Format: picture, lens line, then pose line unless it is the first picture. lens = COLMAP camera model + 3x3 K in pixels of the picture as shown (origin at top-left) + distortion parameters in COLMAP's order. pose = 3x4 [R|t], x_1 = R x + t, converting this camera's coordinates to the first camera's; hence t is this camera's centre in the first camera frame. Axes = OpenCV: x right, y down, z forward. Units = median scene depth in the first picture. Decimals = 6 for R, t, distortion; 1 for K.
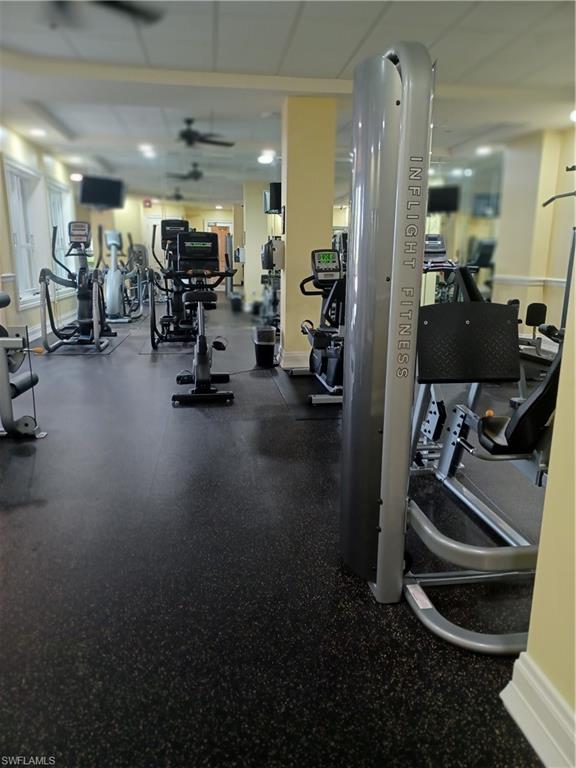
lens RADIAL K [[553.4, 0, 290.5], [0, 553.4, 386.1], [0, 0, 1]] dist [0.011622, 0.002586]
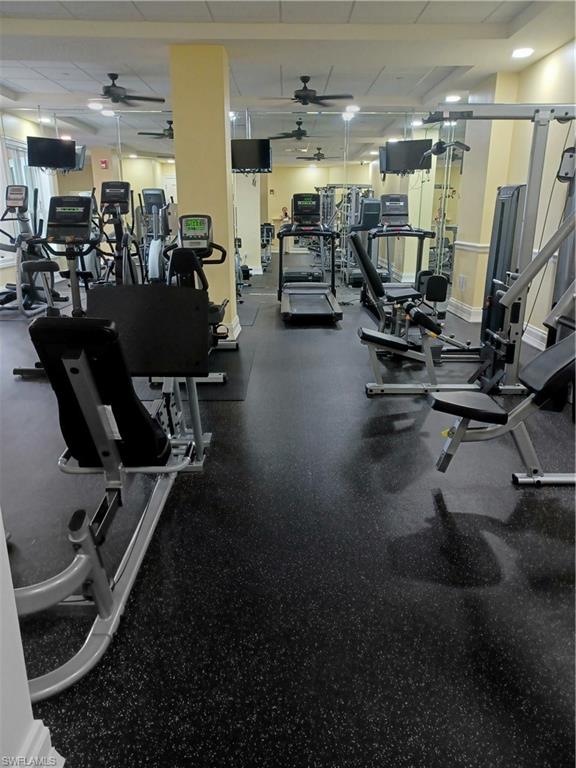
lens RADIAL K [[553.4, 0, 286.1], [0, 553.4, 381.5], [0, 0, 1]] dist [0.011622, 0.002586]
pose [[0.991779, 0.032336, -0.123806, 0.233201], [-0.024752, 0.997749, 0.062318, -0.021014], [0.125542, -0.058741, 0.990348, 0.059605]]
